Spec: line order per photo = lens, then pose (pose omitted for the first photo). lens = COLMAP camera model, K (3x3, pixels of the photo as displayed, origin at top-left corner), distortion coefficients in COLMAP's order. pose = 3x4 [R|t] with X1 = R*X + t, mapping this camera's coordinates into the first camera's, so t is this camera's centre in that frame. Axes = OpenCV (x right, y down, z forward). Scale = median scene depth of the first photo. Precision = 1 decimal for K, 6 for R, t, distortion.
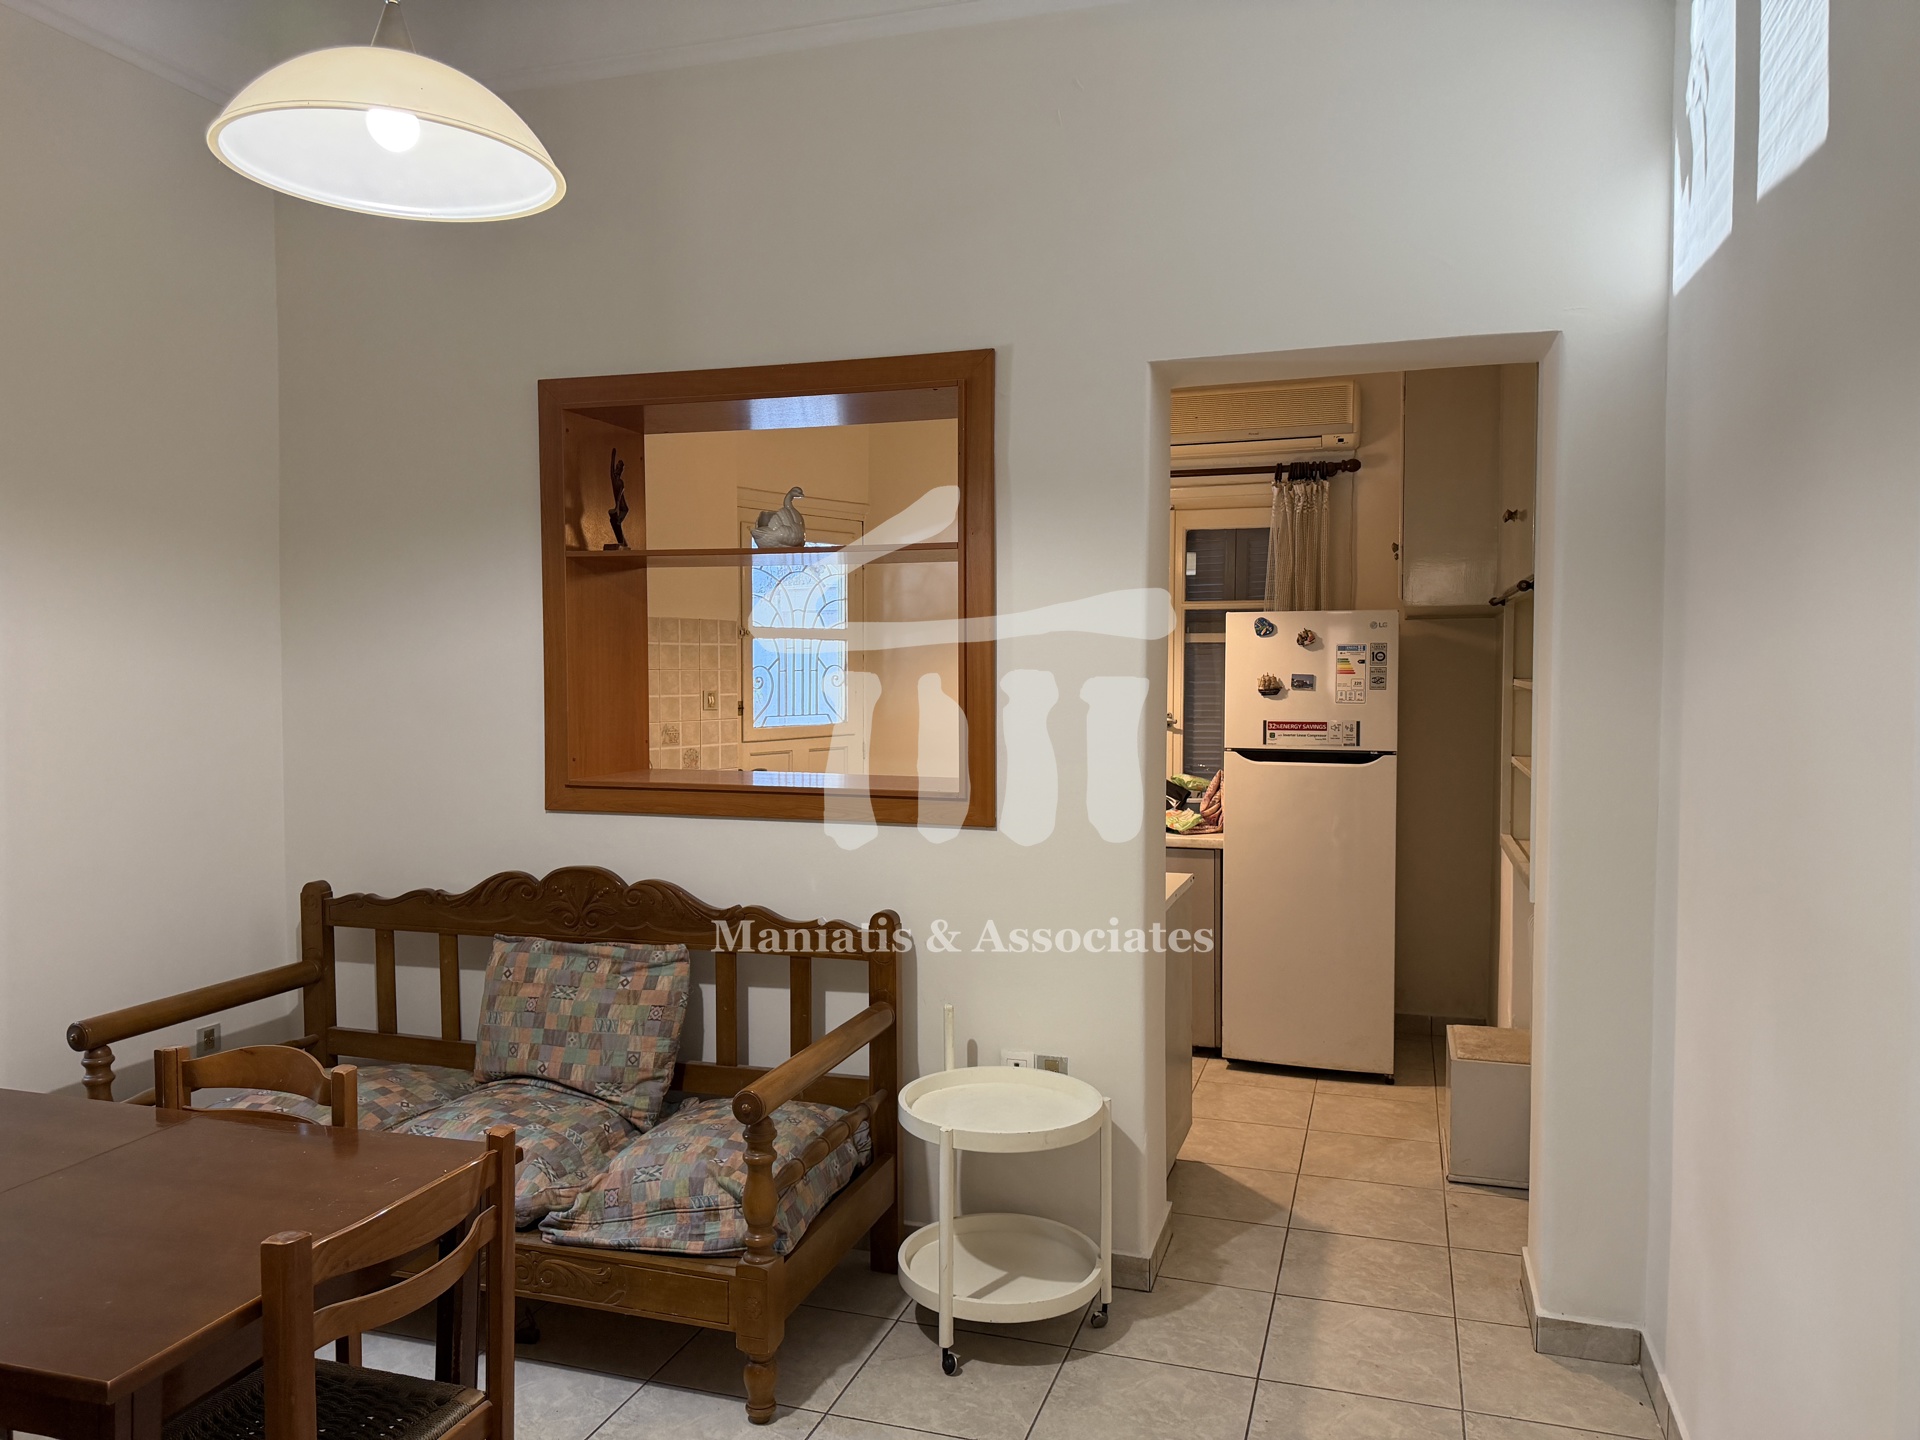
lens RADIAL K [[1346.4, 0, 946.6], [0, 1346.4, 727.9], [0, 0, 1]] dist [0.048355, -0.062804]
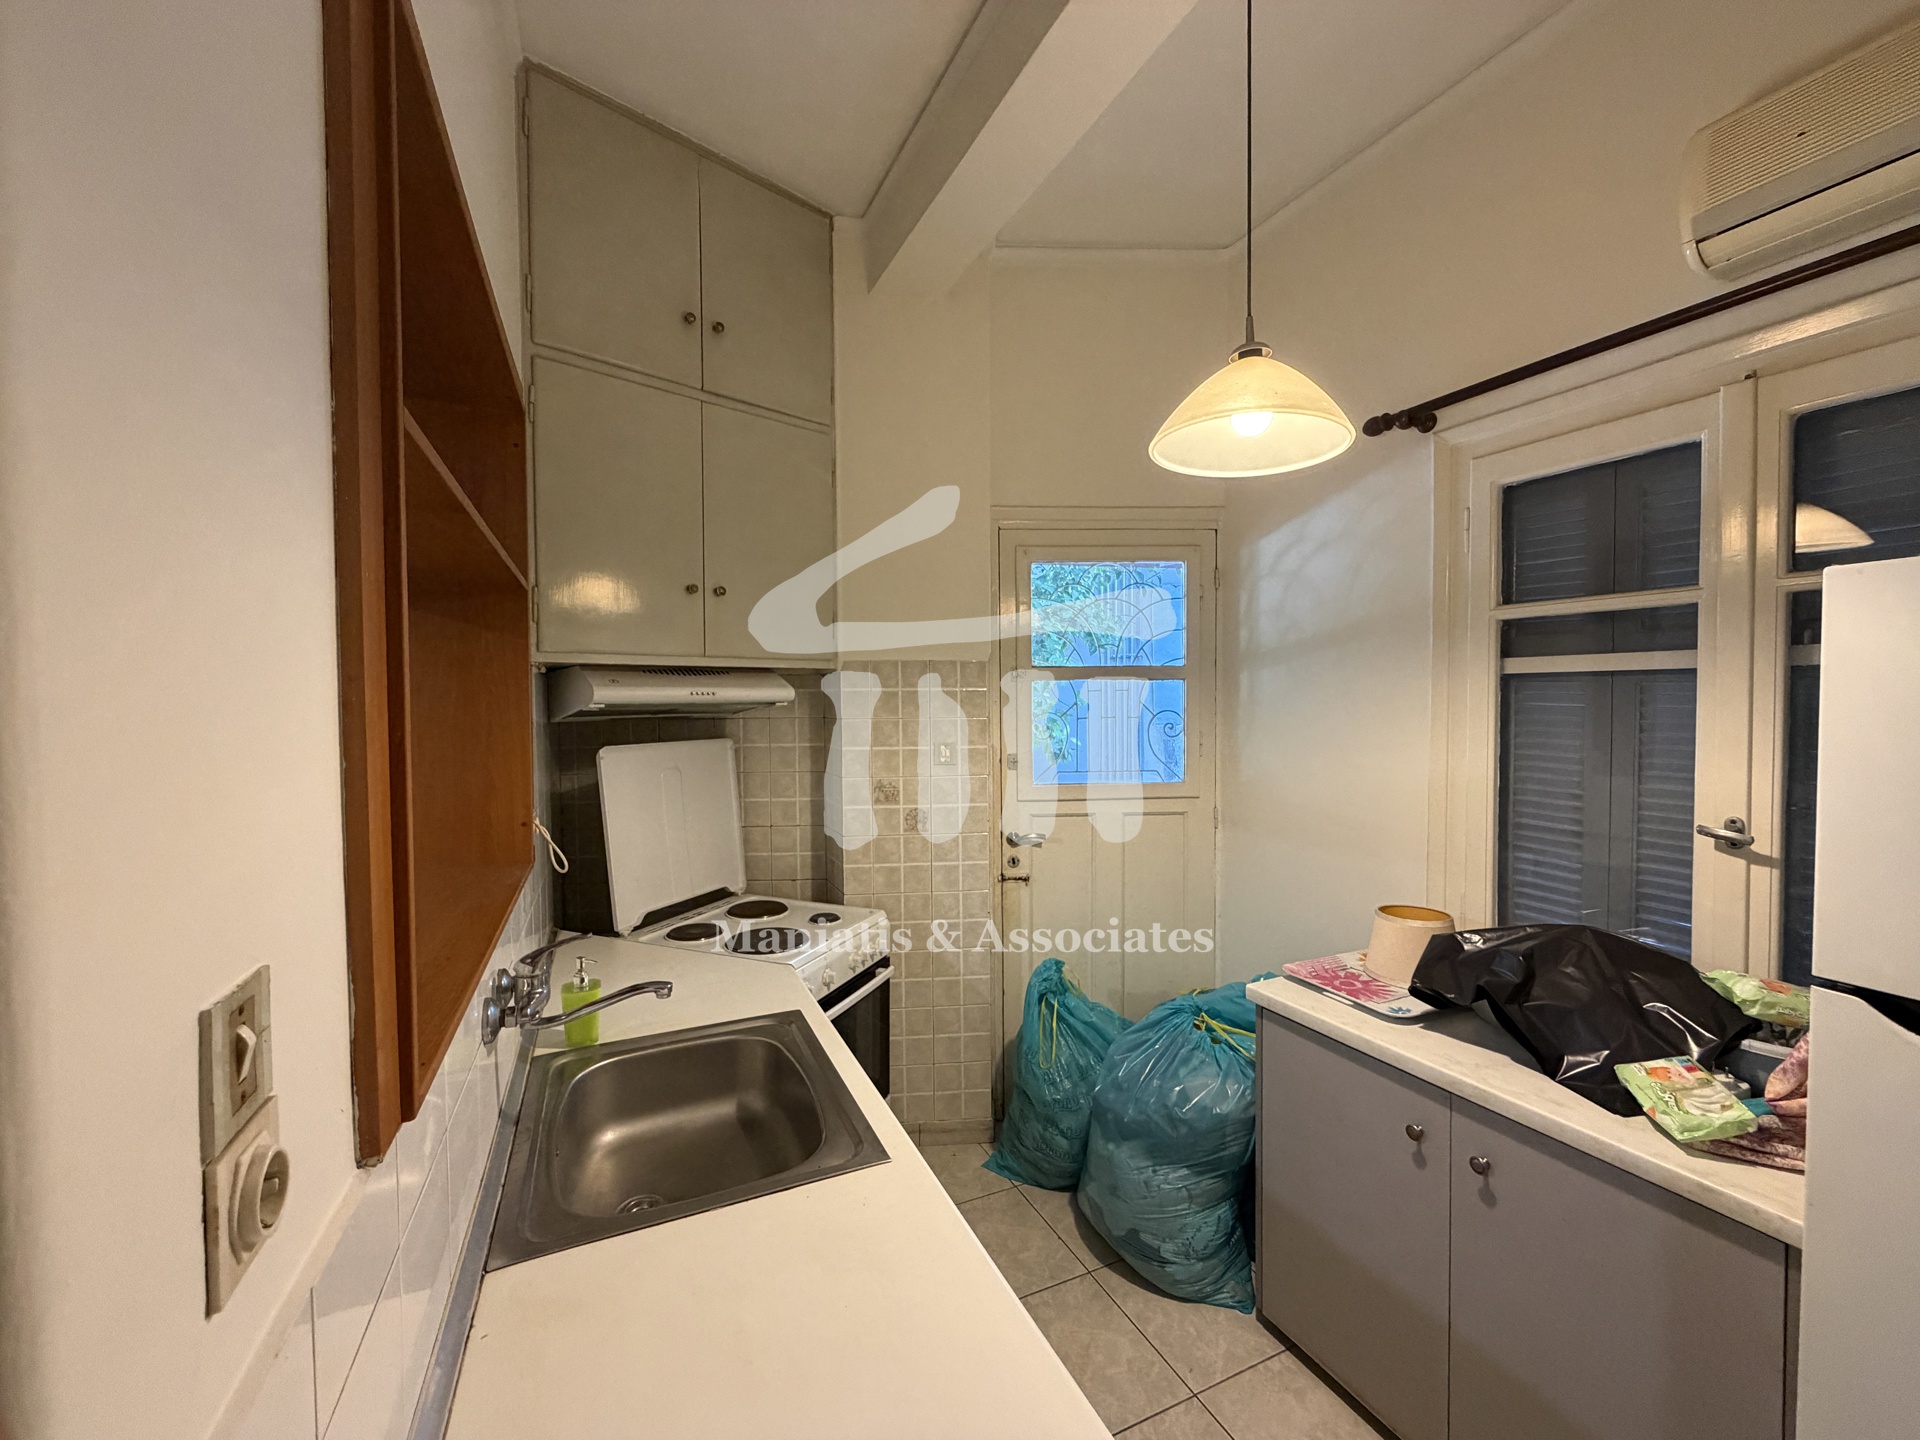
lens RADIAL K [[764.7, 0, 953.3], [0, 764.7, 718.4], [0, 0, 1]] dist [-0.001990, 0.000280]
pose [[0.687744, 0.012091, -0.725853, 0.198418], [-0.029305, 0.999509, -0.011117, -0.040639], [0.725362, 0.028917, 0.687760, 0.722307]]
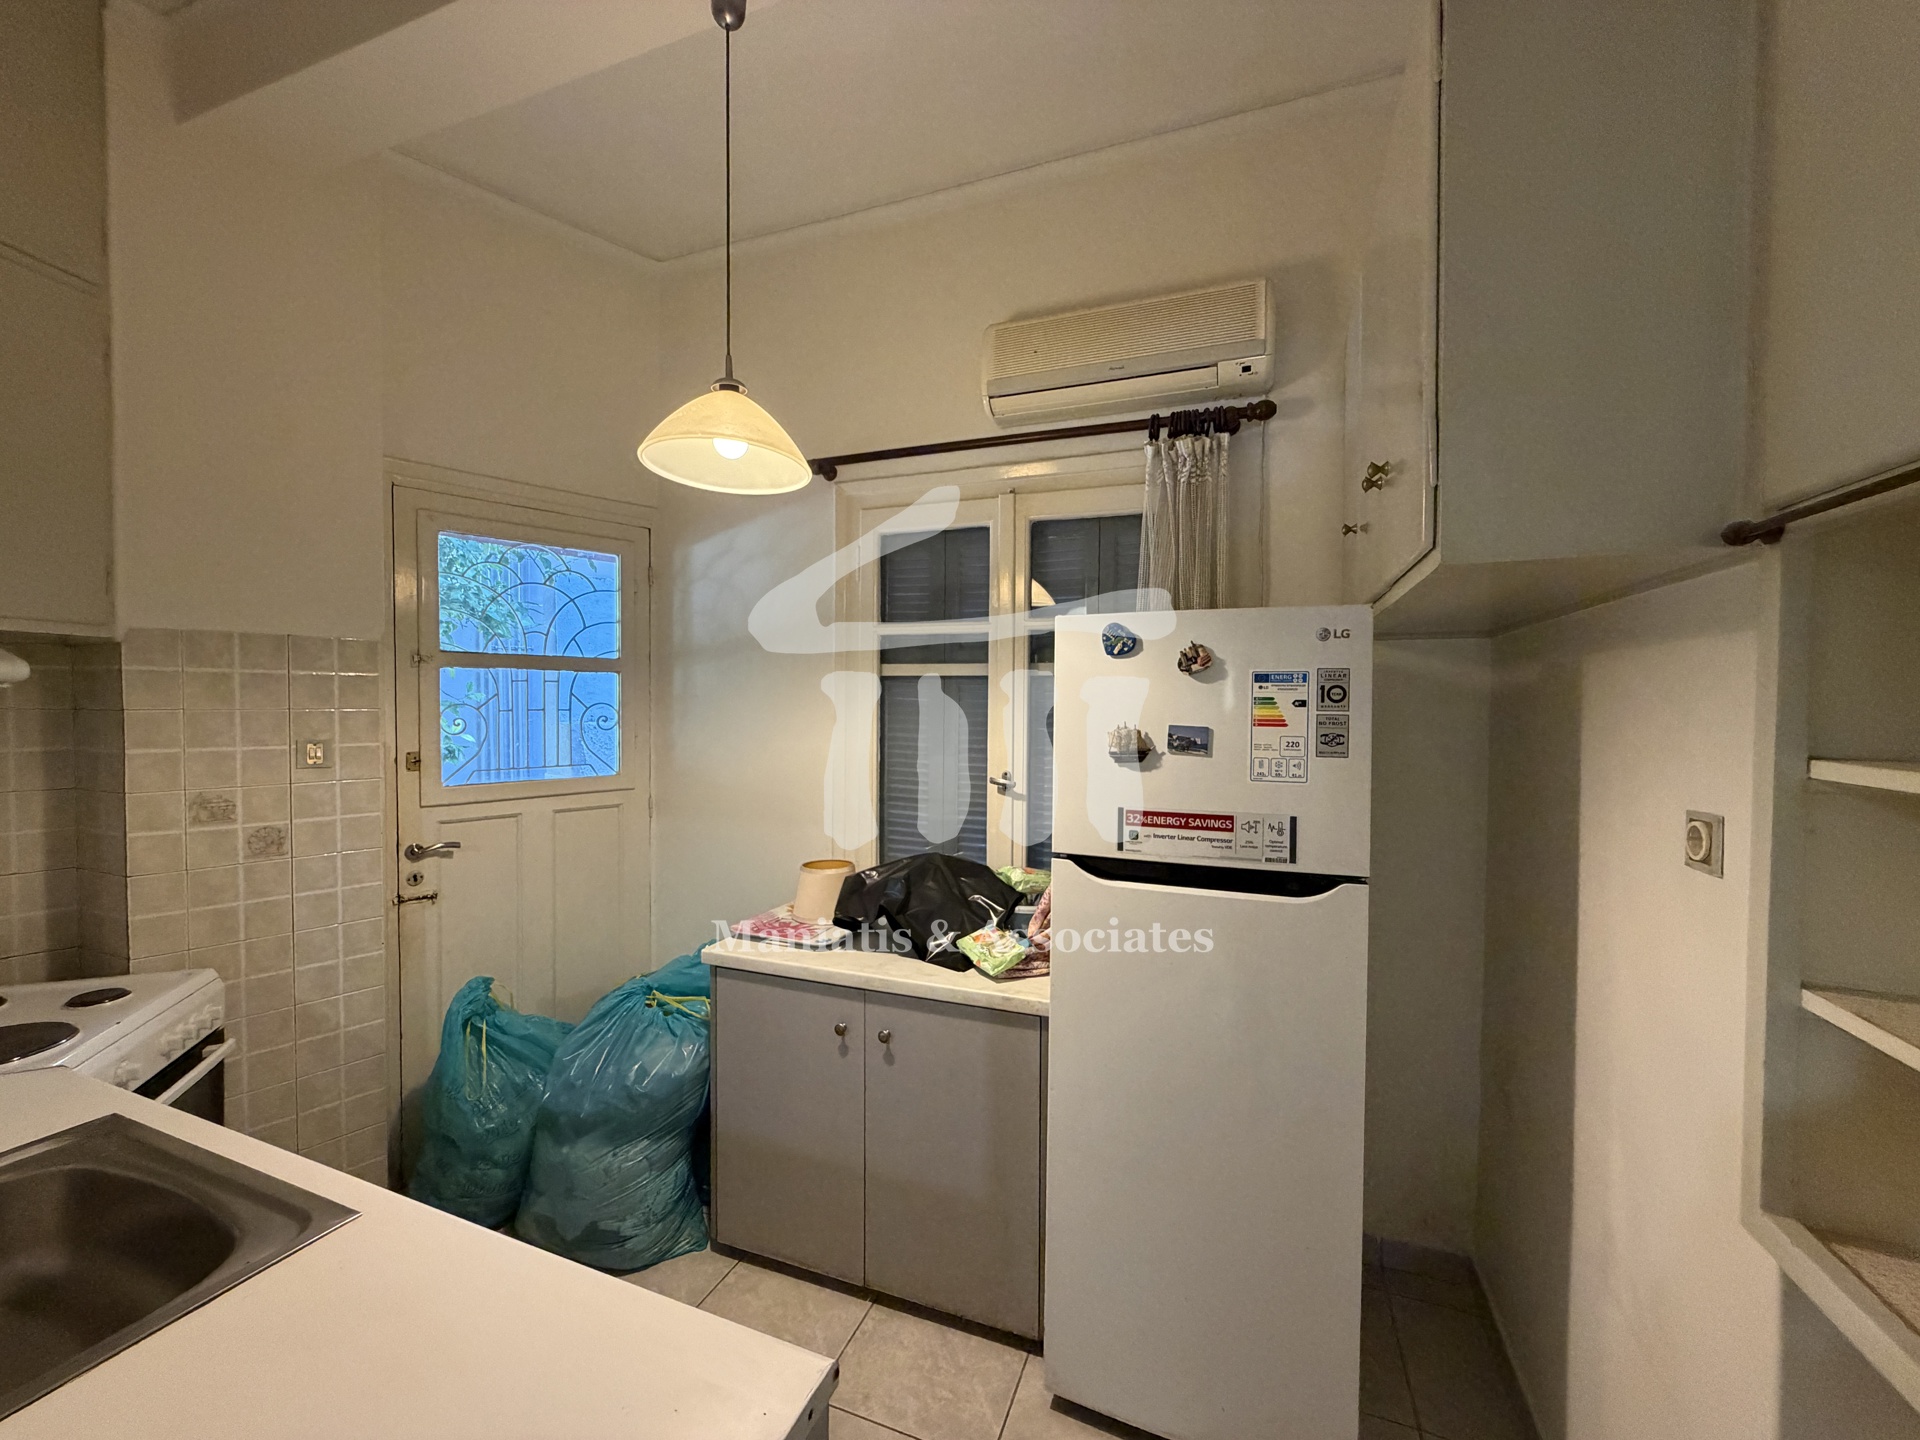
lens RADIAL K [[764.7, 0, 956.3], [0, 764.7, 717.6], [0, 0, 1]] dist [-0.001990, 0.000280]
pose [[0.999041, 0.007221, -0.043185, 0.180727], [-0.008446, 0.999565, -0.028243, -0.033197], [0.042962, 0.028580, 0.998668, 0.678391]]
